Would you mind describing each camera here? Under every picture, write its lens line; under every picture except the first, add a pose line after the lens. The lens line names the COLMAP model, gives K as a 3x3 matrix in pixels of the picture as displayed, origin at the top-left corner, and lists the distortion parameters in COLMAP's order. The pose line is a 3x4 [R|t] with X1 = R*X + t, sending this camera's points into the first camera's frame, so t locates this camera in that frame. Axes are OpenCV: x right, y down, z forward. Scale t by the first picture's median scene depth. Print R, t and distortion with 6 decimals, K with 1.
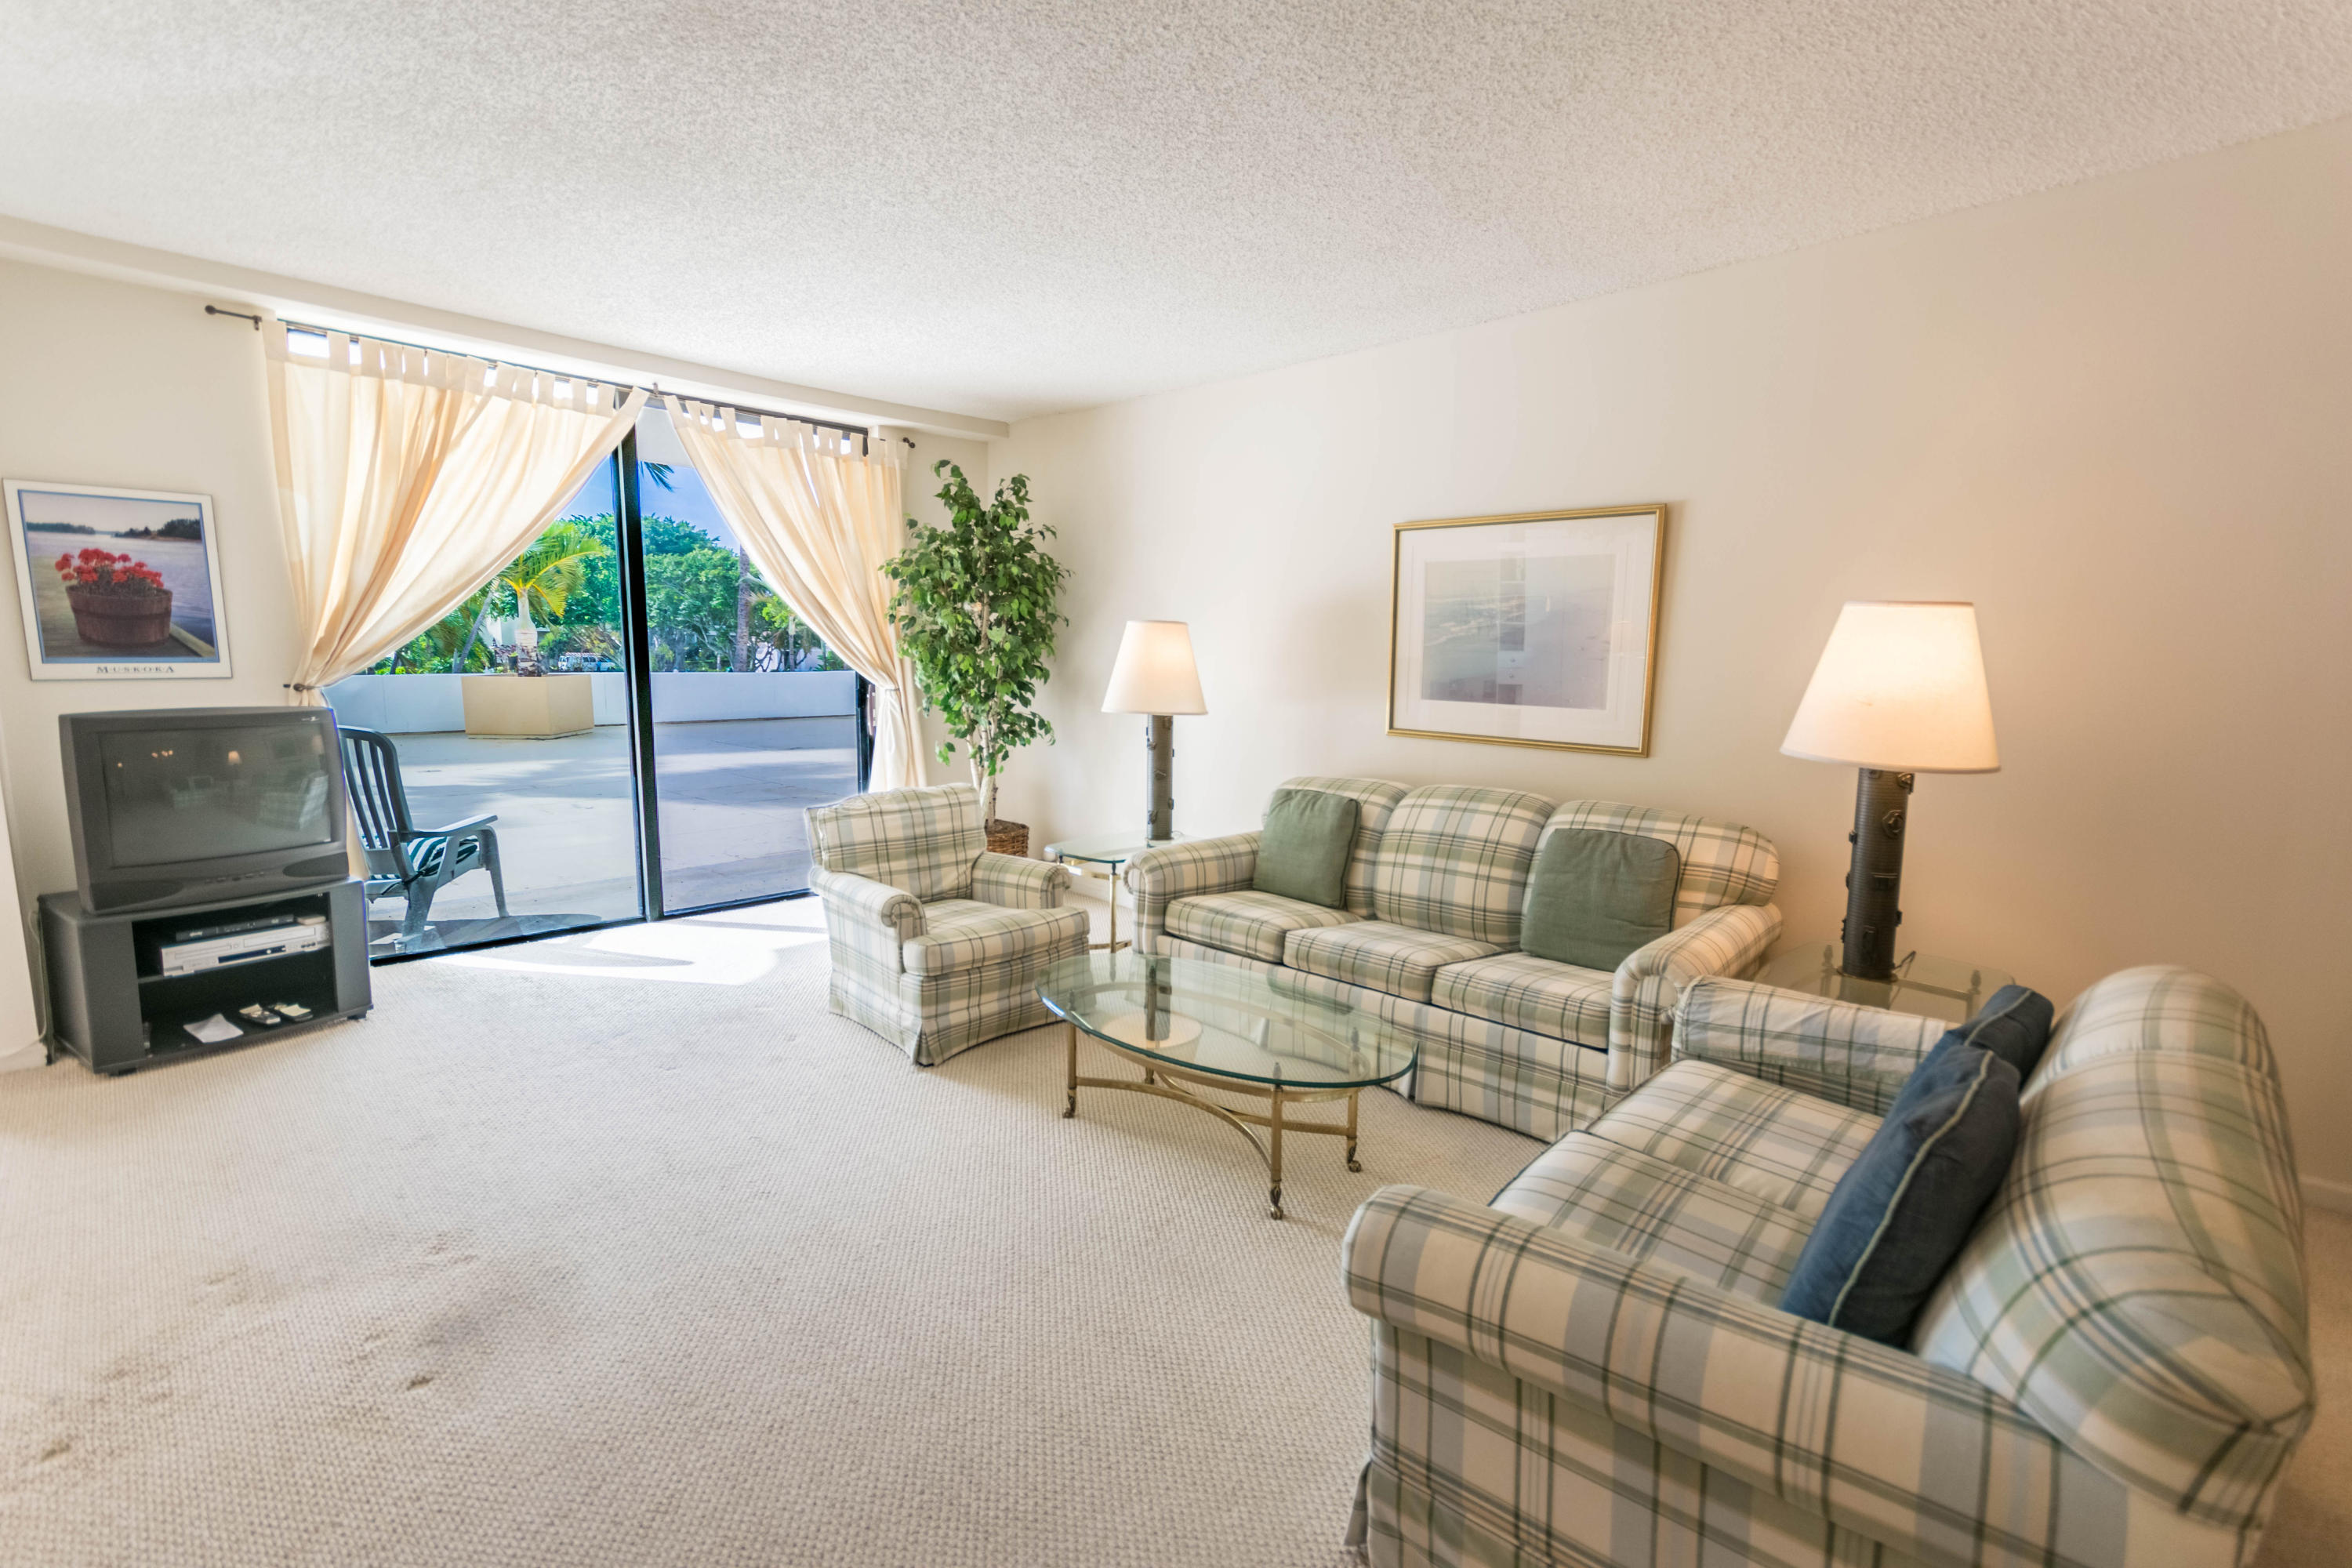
lens RADIAL K [[1028.5, 0, 1176.0], [0, 1028.5, 784.0], [0, 0, 1]] dist [0.025150, -0.008965]
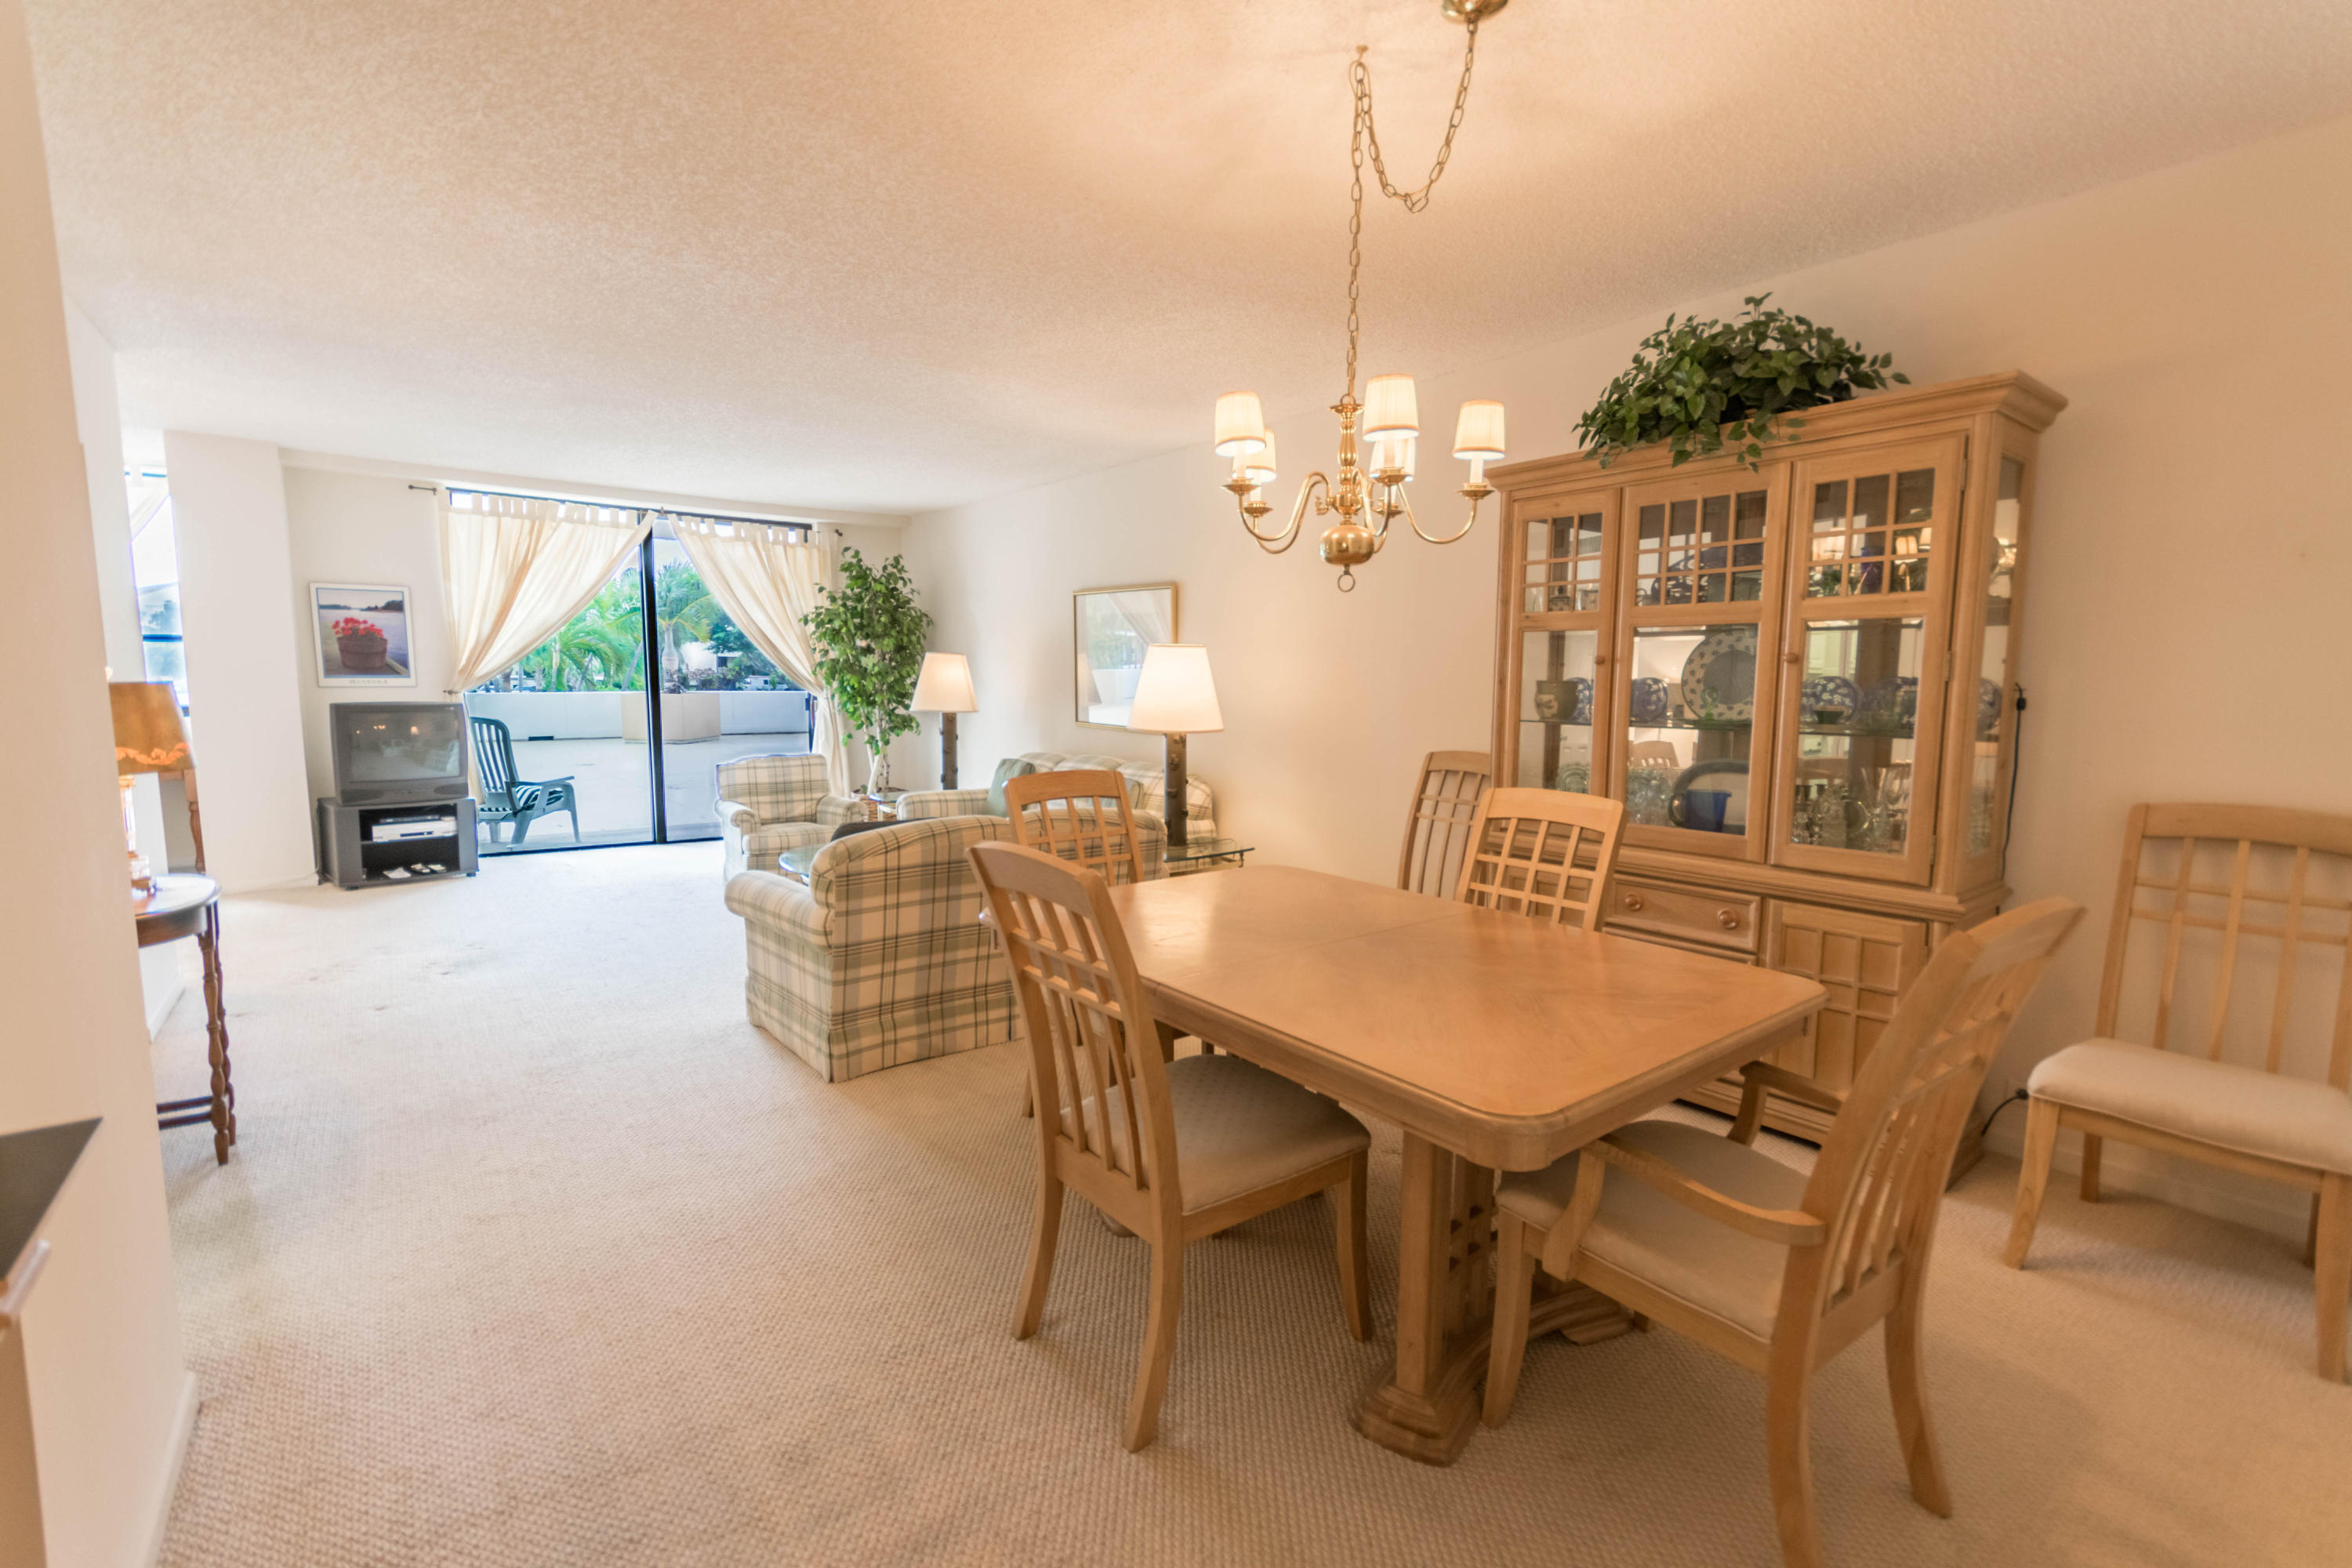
lens RADIAL K [[1028.5, 0, 1176.0], [0, 1028.5, 784.0], [0, 0, 1]] dist [0.025150, -0.008965]
pose [[0.989279, 0.015138, -0.145251, 0.647421], [-0.018382, 0.999610, -0.021017, 0.078845], [0.144877, 0.023461, 0.989172, -0.574366]]
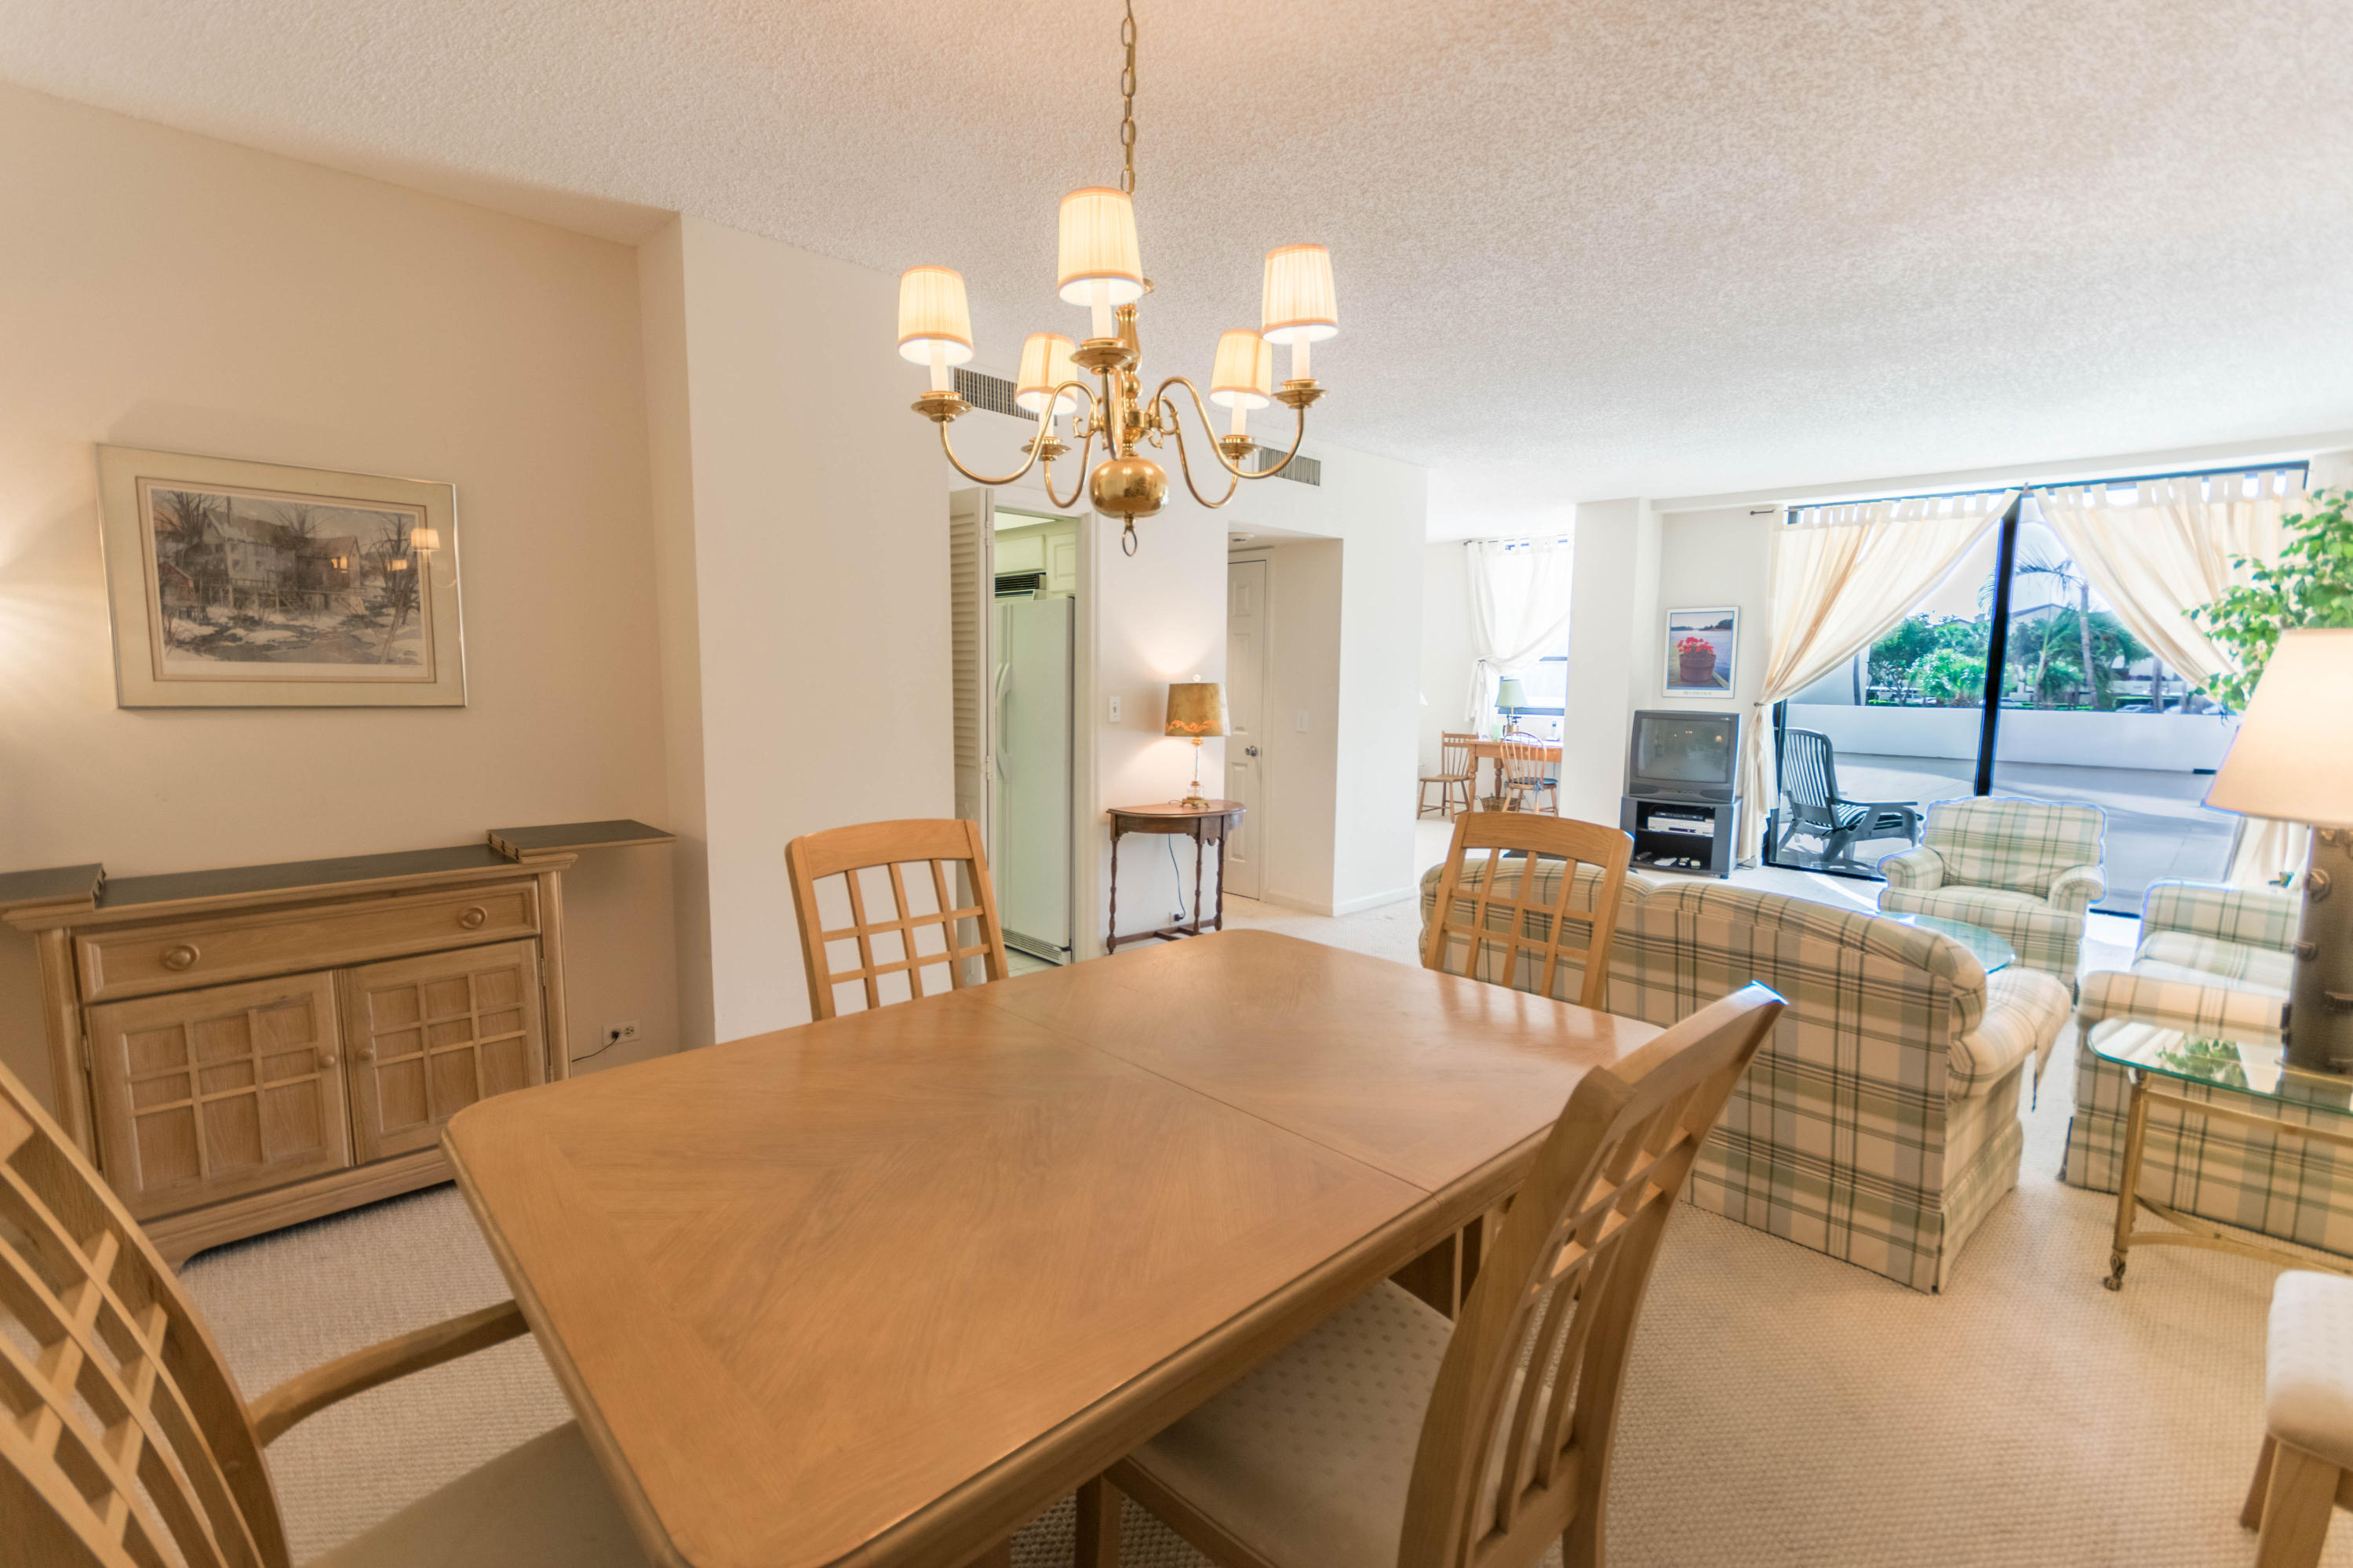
lens RADIAL K [[1028.9, 0, 1176.5], [0, 1028.9, 784.0], [0, 0, 1]] dist [0.025150, -0.008965]
pose [[-0.035606, 0.101025, -0.994247, 1.060415], [-0.144587, 0.983889, 0.105150, 0.002416], [0.988851, 0.147499, -0.020426, 0.034644]]
